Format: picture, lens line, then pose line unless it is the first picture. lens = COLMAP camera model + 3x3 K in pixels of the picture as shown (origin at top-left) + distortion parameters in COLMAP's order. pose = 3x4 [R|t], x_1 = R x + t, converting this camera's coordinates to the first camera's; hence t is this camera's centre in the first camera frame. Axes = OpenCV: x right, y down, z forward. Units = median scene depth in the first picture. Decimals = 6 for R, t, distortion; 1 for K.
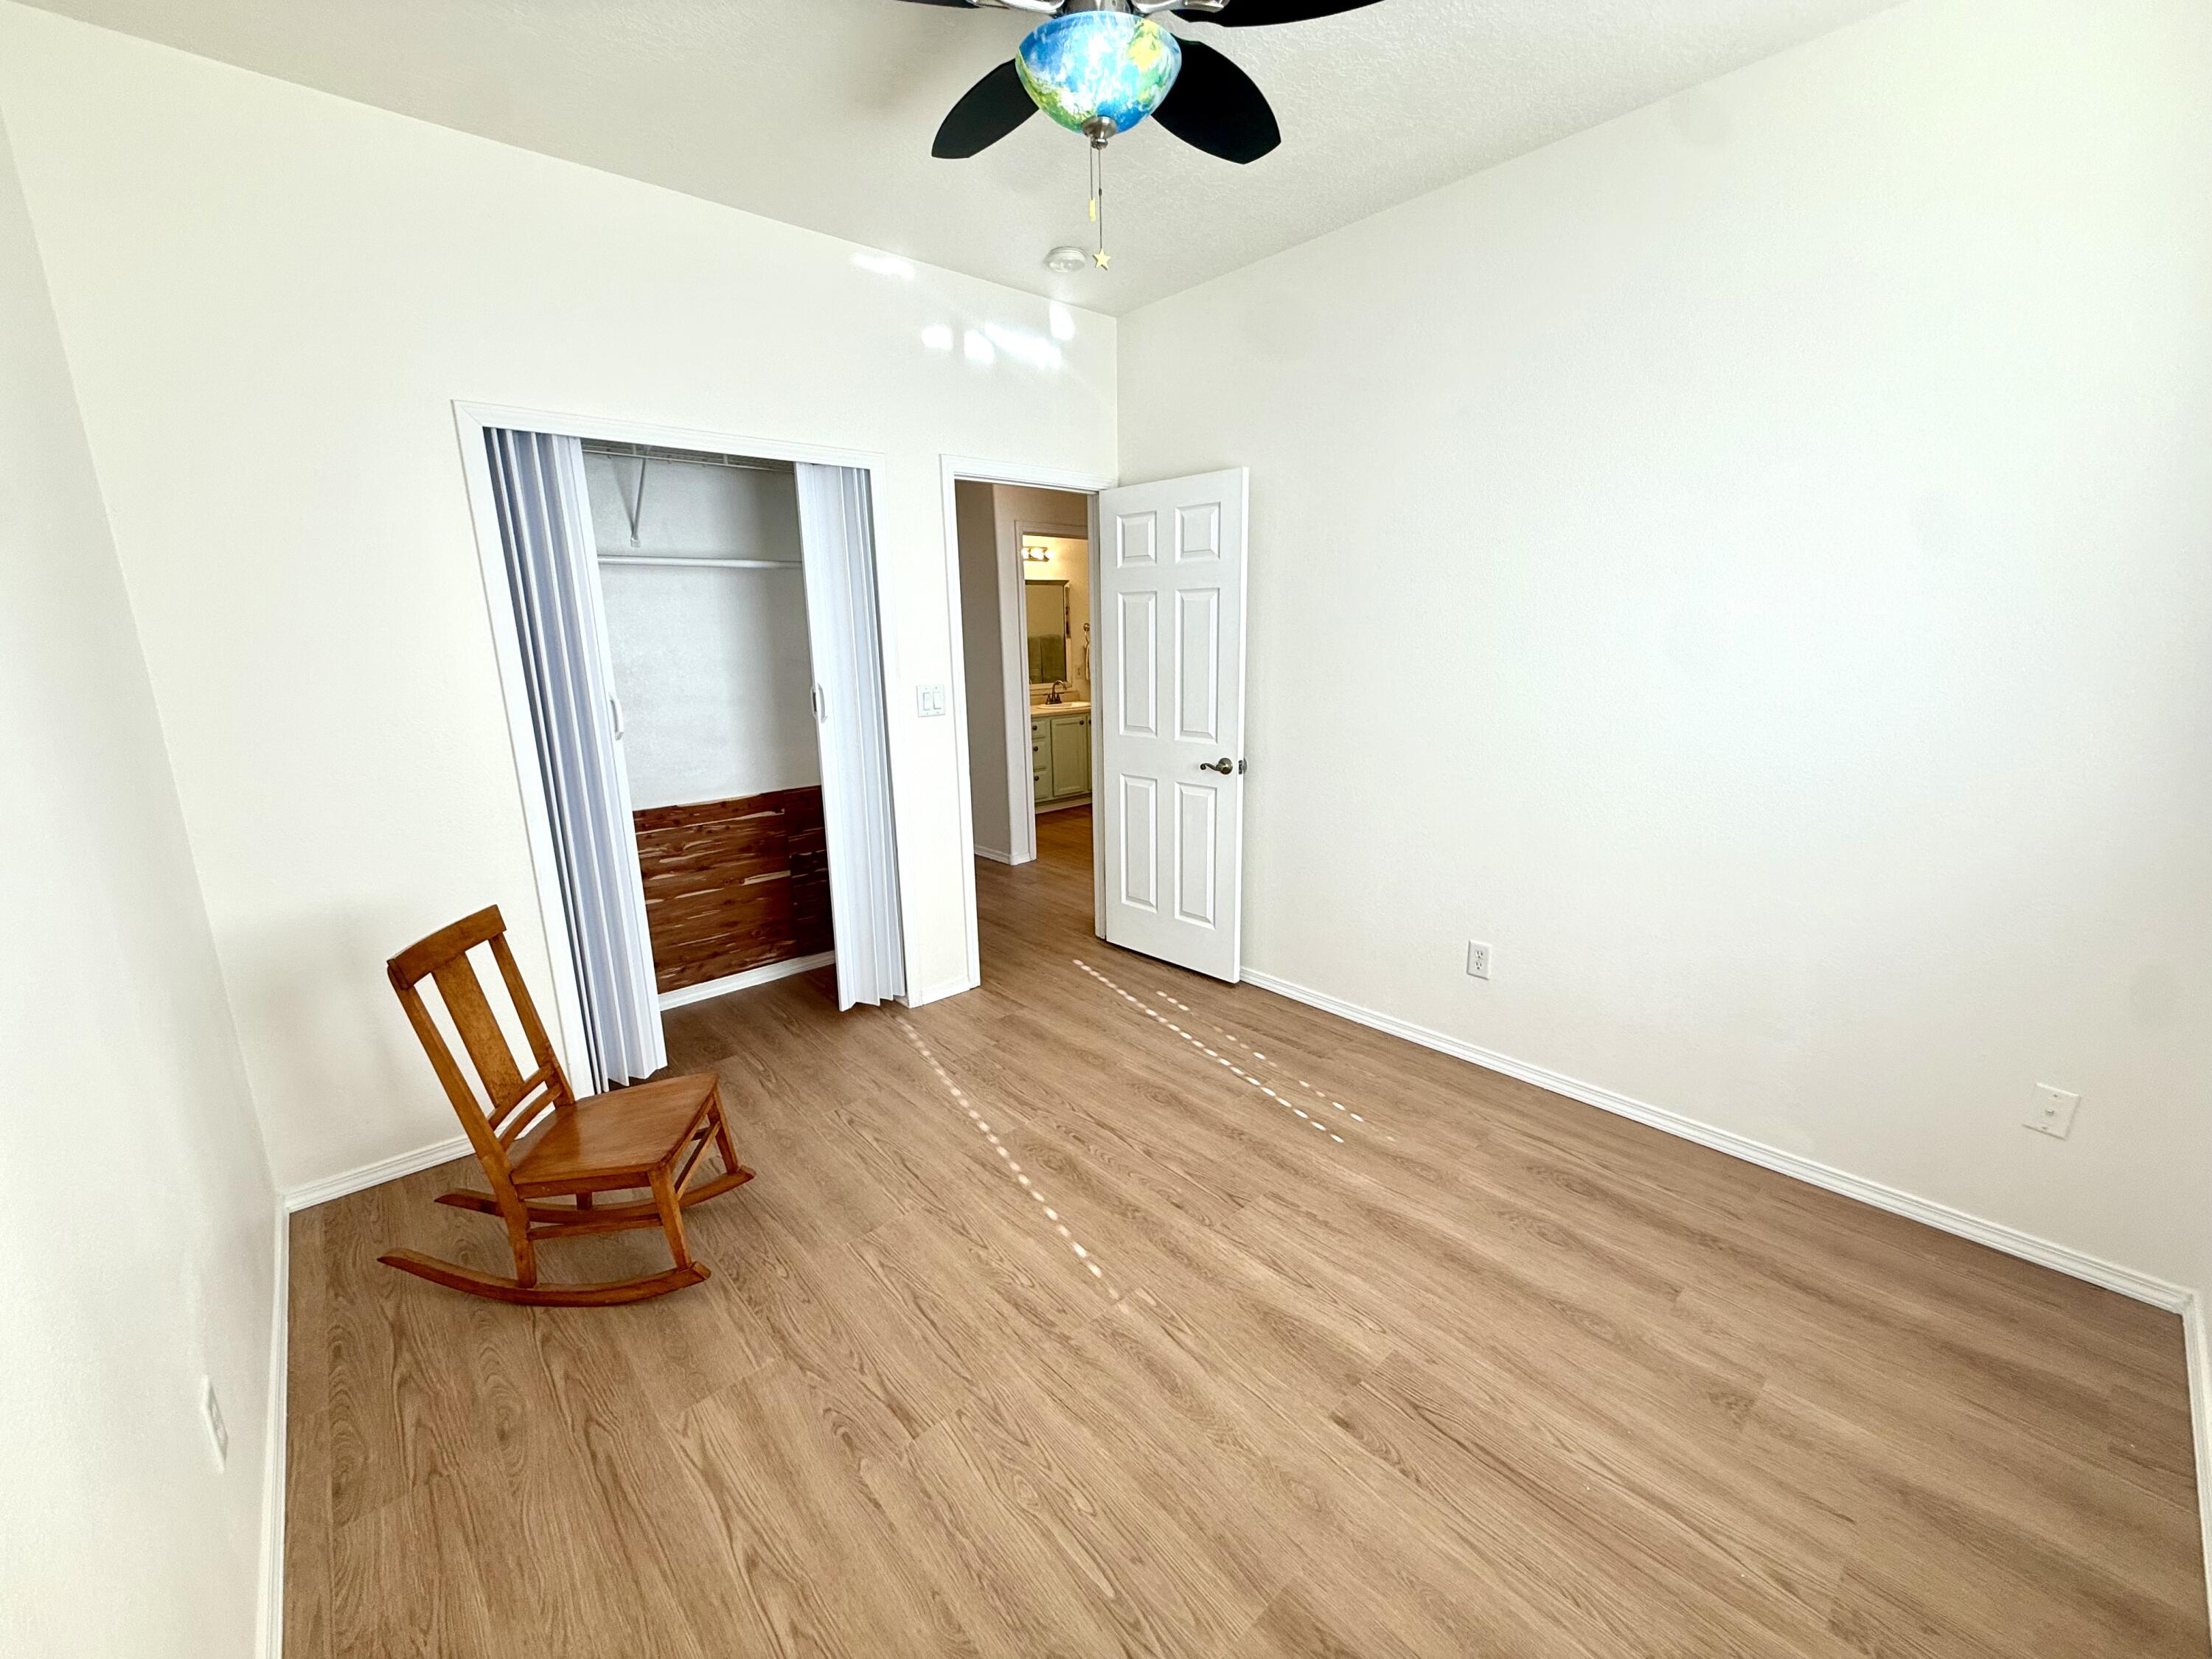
lens RADIAL K [[882.5, 0, 1096.0], [0, 882.5, 827.2], [0, 0, 1]] dist [0.000626, 0.000563]
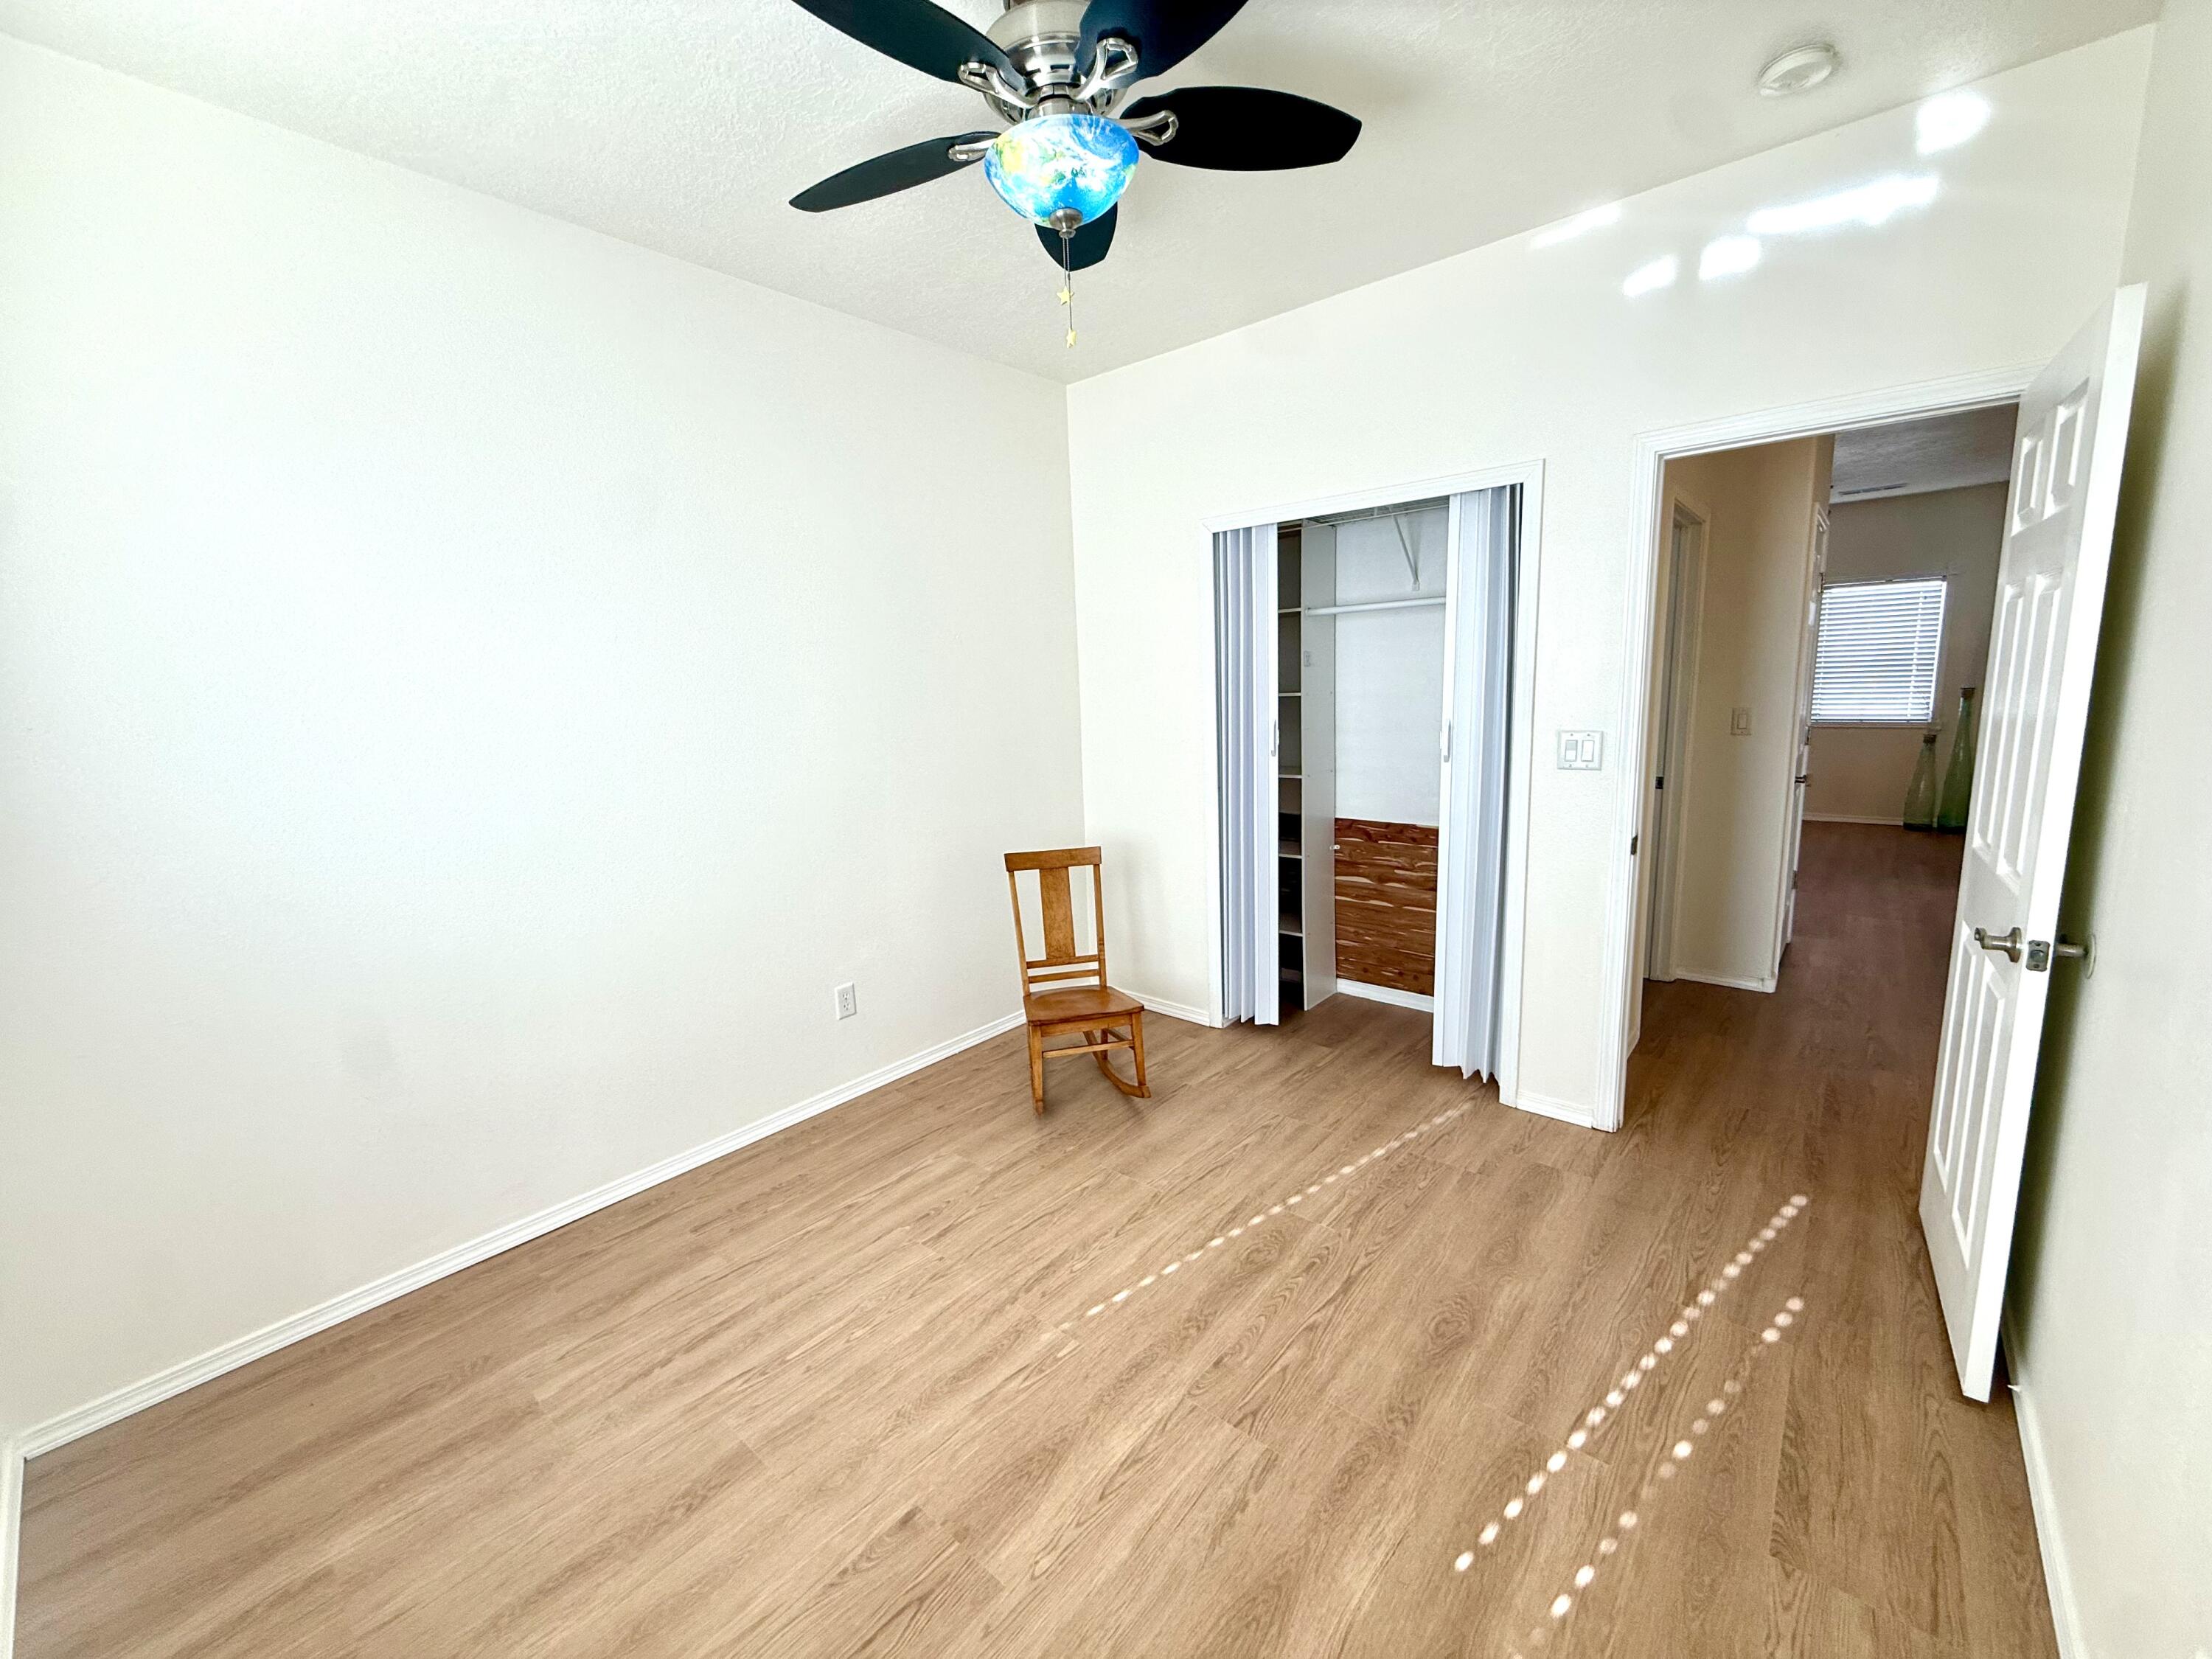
lens RADIAL K [[882.5, 0, 1096.0], [0, 882.5, 827.2], [0, 0, 1]] dist [0.000626, 0.000563]
pose [[0.135656, 0.173318, -0.975479, 0.826611], [-0.182861, 0.972045, 0.147278, -0.170917], [0.973735, 0.158398, 0.163556, 0.688784]]
